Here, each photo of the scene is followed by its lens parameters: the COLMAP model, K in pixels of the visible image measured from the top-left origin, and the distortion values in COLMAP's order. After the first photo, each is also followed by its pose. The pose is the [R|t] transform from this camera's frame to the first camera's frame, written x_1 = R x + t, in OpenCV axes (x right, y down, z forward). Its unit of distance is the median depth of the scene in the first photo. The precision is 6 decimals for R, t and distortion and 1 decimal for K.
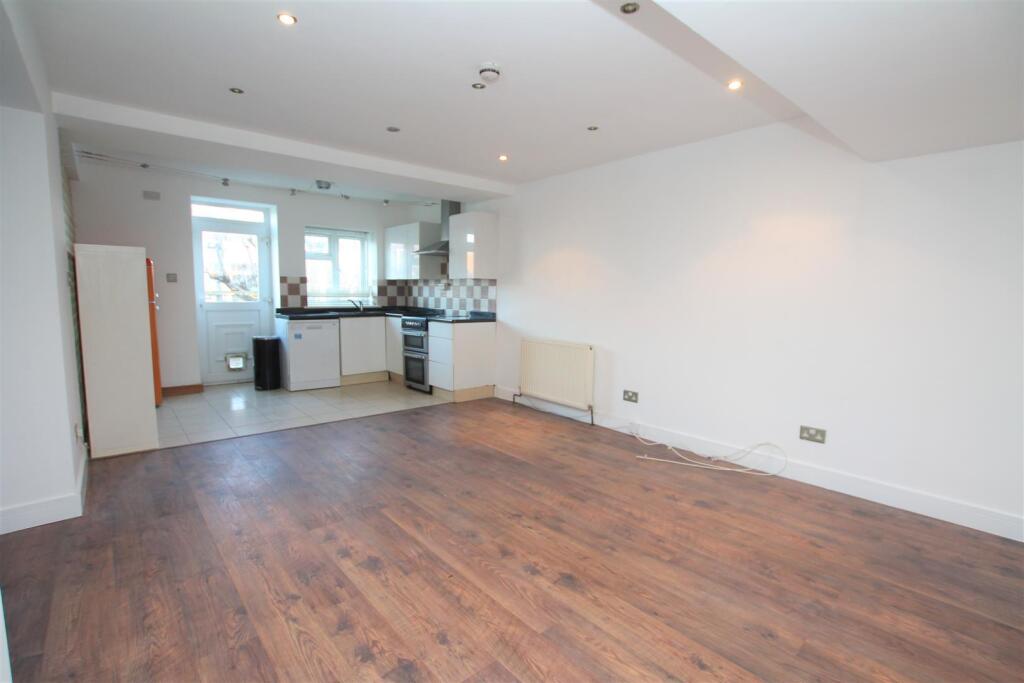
lens RADIAL K [[479.7, 0, 511.7], [0, 479.7, 341.7], [0, 0, 1]] dist [-0.005172, -0.000903]
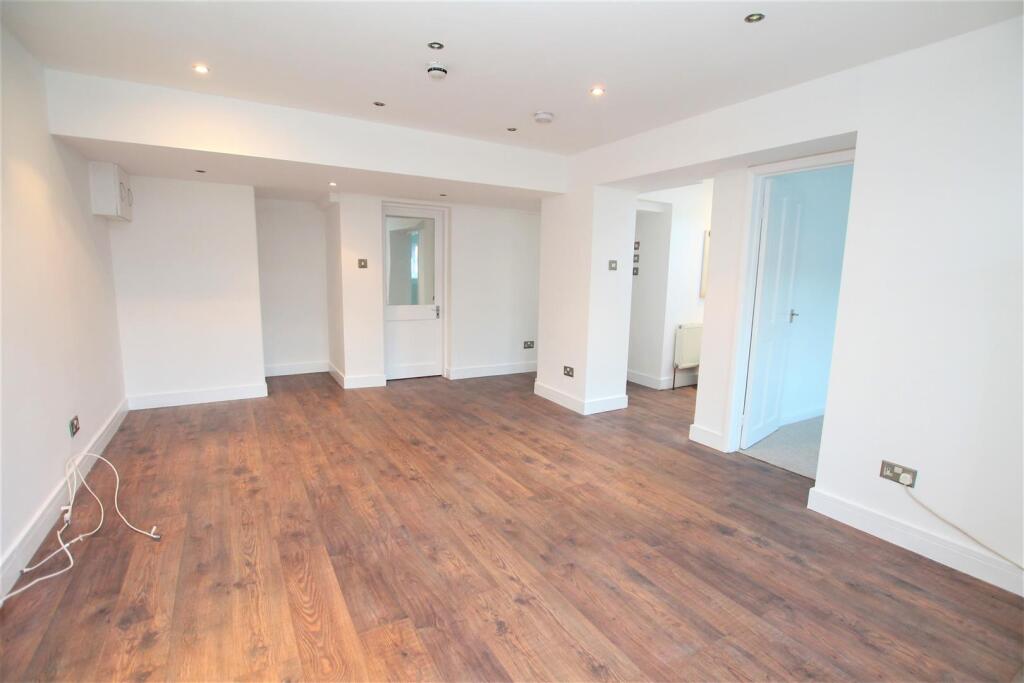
lens RADIAL K [[479.7, 0, 513.1], [0, 479.7, 340.4], [0, 0, 1]] dist [-0.005172, -0.000903]
pose [[-0.982956, -0.062815, 0.172777, -0.409092], [-0.017974, 0.968150, 0.249726, -0.250694], [-0.182961, 0.242364, -0.952778, 2.022880]]
